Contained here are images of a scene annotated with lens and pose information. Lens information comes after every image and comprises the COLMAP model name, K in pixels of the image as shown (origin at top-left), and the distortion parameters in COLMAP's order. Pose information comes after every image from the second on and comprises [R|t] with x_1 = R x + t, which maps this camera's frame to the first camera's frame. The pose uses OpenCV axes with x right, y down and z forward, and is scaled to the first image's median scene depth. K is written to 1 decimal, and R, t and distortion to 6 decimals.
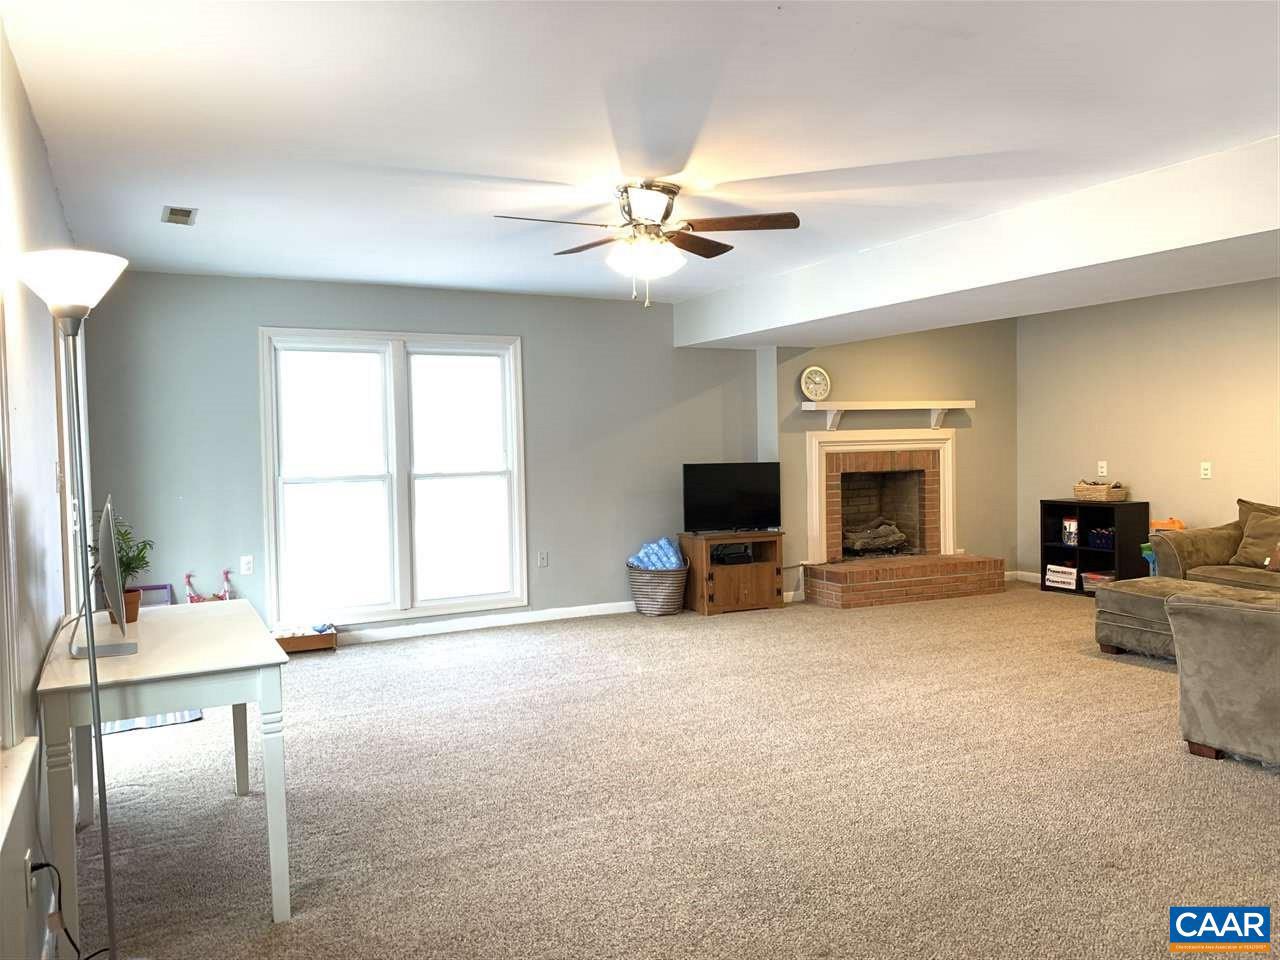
lens RADIAL K [[976.5, 0, 647.6], [0, 976.5, 472.5], [0, 0, 1]] dist [0.058170, -0.075257]
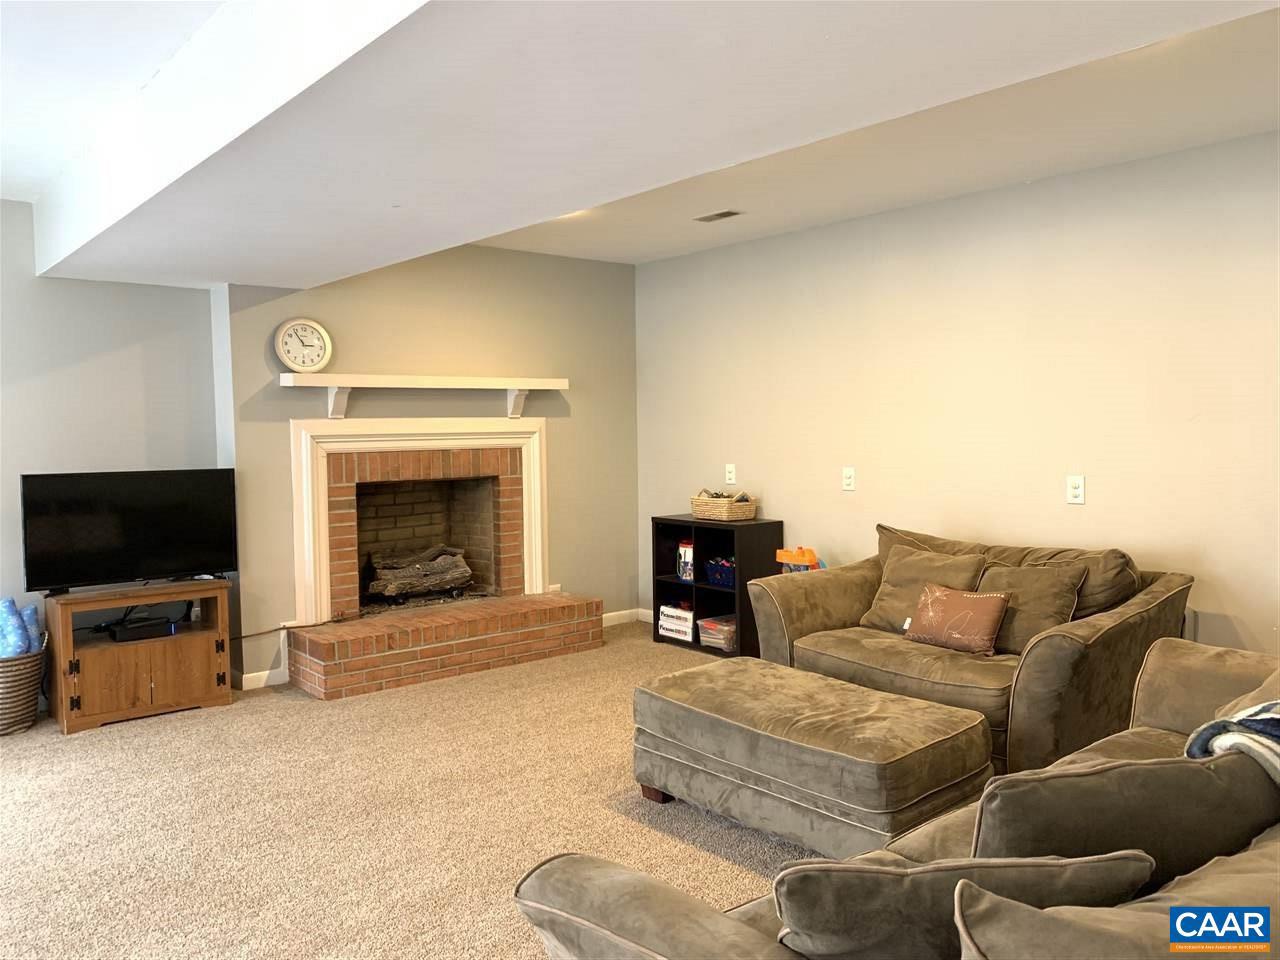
lens RADIAL K [[976.0, 0, 640.0], [0, 976.0, 480.0], [0, 0, 1]] dist [0.205477, -0.305468]
pose [[0.976357, -0.007664, 0.216026, 0.242865], [0.002464, 0.999701, 0.024328, -0.017633], [-0.216148, -0.023220, 0.976084, 0.308372]]
